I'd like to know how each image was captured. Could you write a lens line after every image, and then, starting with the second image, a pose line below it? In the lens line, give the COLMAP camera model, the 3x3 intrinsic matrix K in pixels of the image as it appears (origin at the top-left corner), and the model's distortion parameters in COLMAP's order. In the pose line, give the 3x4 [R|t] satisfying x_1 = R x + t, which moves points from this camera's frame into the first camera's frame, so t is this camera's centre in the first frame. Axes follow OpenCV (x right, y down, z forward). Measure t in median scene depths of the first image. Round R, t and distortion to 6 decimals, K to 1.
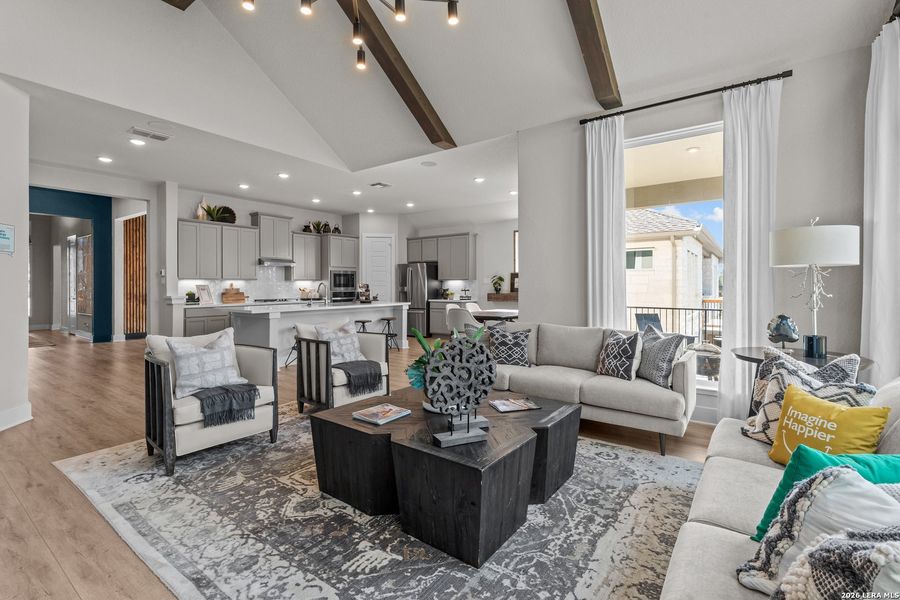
lens RADIAL K [[415.2, 0, 450.2], [0, 415.2, 282.1], [0, 0, 1]] dist [0.000190, 0.000099]
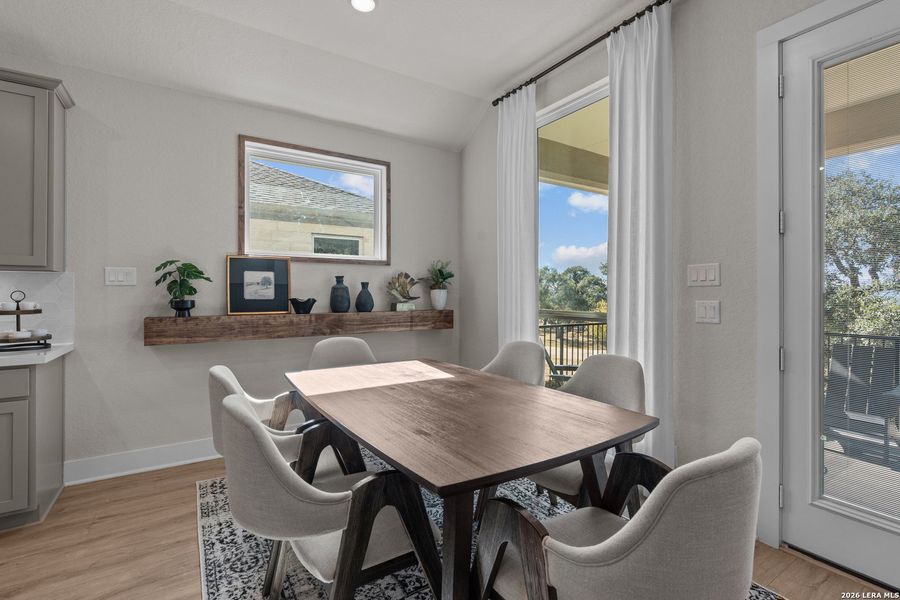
lens RADIAL K [[410.7, 0, 446.5], [0, 410.7, 295.3], [0, 0, 1]] dist [-0.002117, -0.000549]
pose [[0.370416, -0.004589, 0.928855, -0.096689], [-0.005909, 0.999956, 0.007297, 0.007420], [-0.928847, -0.008191, 0.370373, 0.705208]]
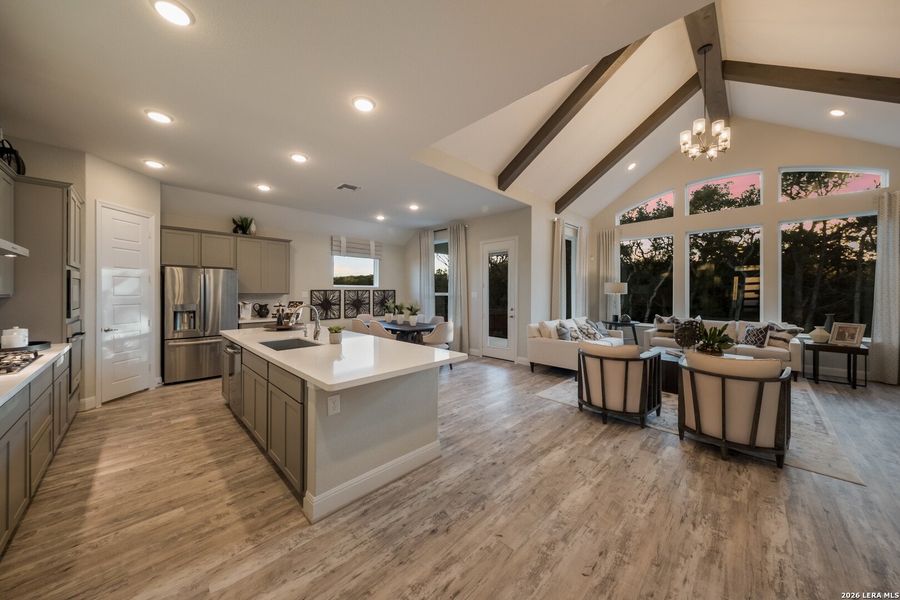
lens RADIAL K [[301.6, 0, 455.6], [0, 301.6, 296.6], [0, 0, 1]] dist [0.000432, -0.000052]
pose [[0.137750, -0.010771, 0.990408, -0.542678], [-0.008325, 0.999893, 0.012032, -0.010391], [-0.990432, -0.009903, 0.137646, 0.579426]]
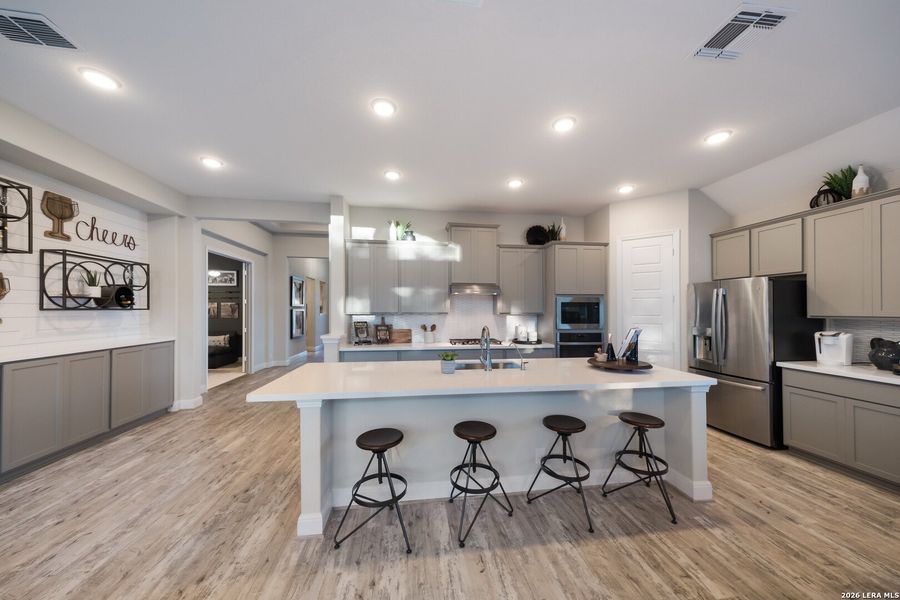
lens RADIAL K [[312.6, 0, 453.0], [0, 312.6, 308.0], [0, 0, 1]] dist [0.016697, -0.000019]
pose [[0.692020, -0.000951, -0.721878, -0.048344], [-0.000131, 0.999999, -0.001443, -0.013322], [0.721878, 0.001093, 0.692019, 0.558855]]
